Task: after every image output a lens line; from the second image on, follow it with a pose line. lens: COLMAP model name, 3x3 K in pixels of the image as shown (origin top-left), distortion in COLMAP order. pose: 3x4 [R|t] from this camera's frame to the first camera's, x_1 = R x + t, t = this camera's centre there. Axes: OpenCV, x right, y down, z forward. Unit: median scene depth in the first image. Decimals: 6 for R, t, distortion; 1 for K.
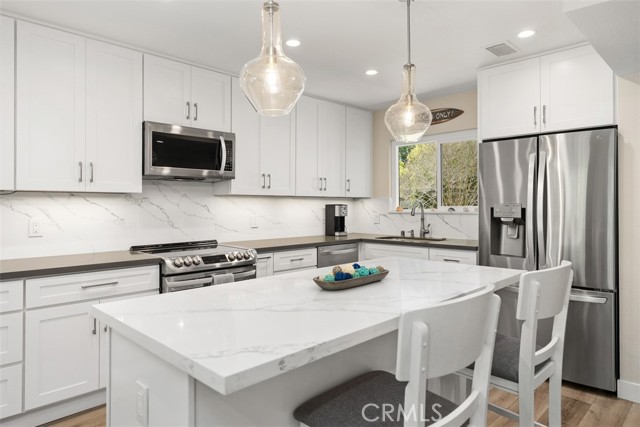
lens RADIAL K [[409.4, 0, 302.9], [0, 409.4, 210.0], [0, 0, 1]] dist [0.011899, 0.000032]
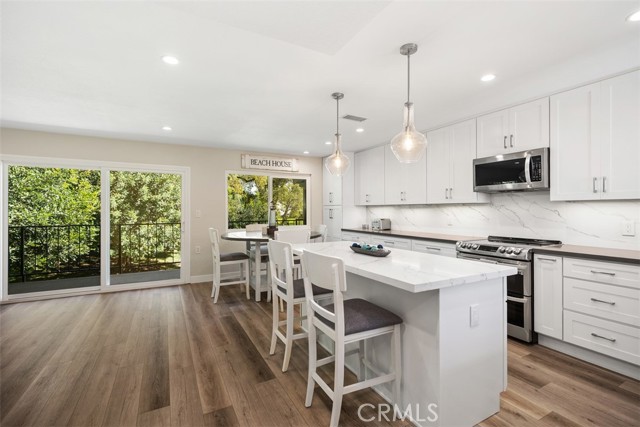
lens RADIAL K [[287.8, 0, 324.6], [0, 287.8, 213.9], [0, 0, 1]] dist [0.005734, 0.000176]
pose [[-0.258545, 0.012270, -0.965921, 0.776335], [-0.013924, 0.999768, 0.016427, -0.006634], [0.965899, 0.017696, -0.258315, 0.620357]]
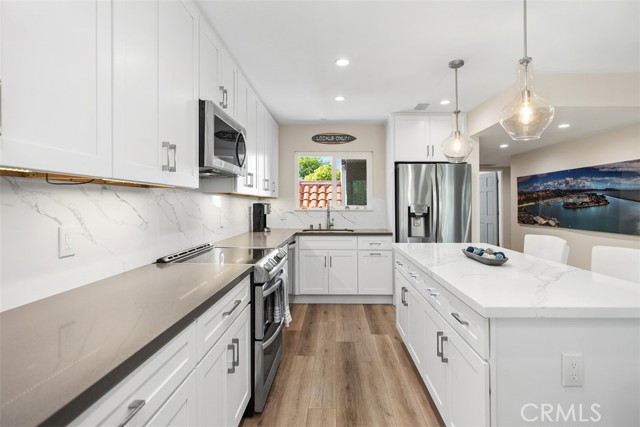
lens RADIAL K [[335.5, 0, 335.6], [0, 335.5, 202.9], [0, 0, 1]] dist [-0.000775, 0.001289]
pose [[0.690538, 0.006979, 0.723262, -0.597323], [0.002444, 0.999925, -0.011982, -0.004761], [-0.723292, 0.010042, 0.690469, 0.309493]]
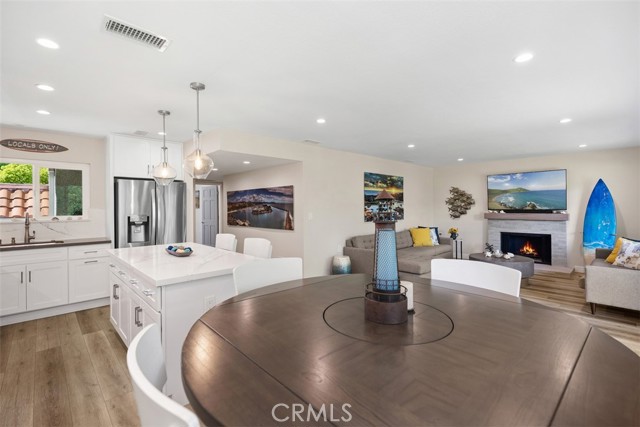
lens RADIAL K [[287.8, 0, 330.4], [0, 287.8, 202.7], [0, 0, 1]] dist [0.005734, 0.000176]
pose [[-0.022439, 0.019494, 0.999558, -0.757455], [0.018273, 0.999651, -0.019086, -0.023413], [-0.999581, 0.017836, -0.022787, 0.145056]]
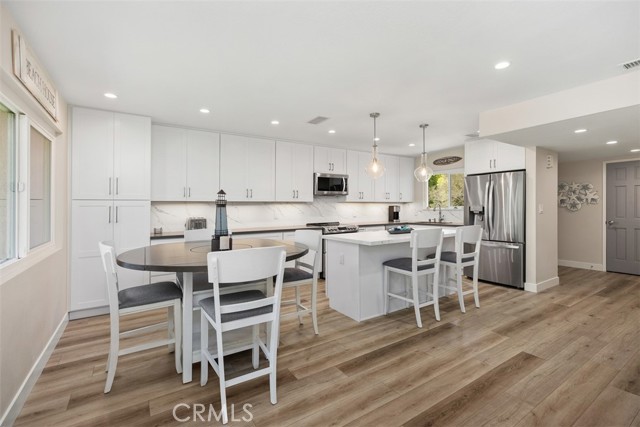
lens RADIAL K [[287.8, 0, 305.6], [0, 287.8, 215.9], [0, 0, 1]] dist [0.005734, 0.000176]
pose [[0.976874, 0.000276, -0.213818, -0.055857], [0.003868, 0.999813, 0.018961, 0.009782], [0.213783, -0.019349, 0.976690, -0.629255]]
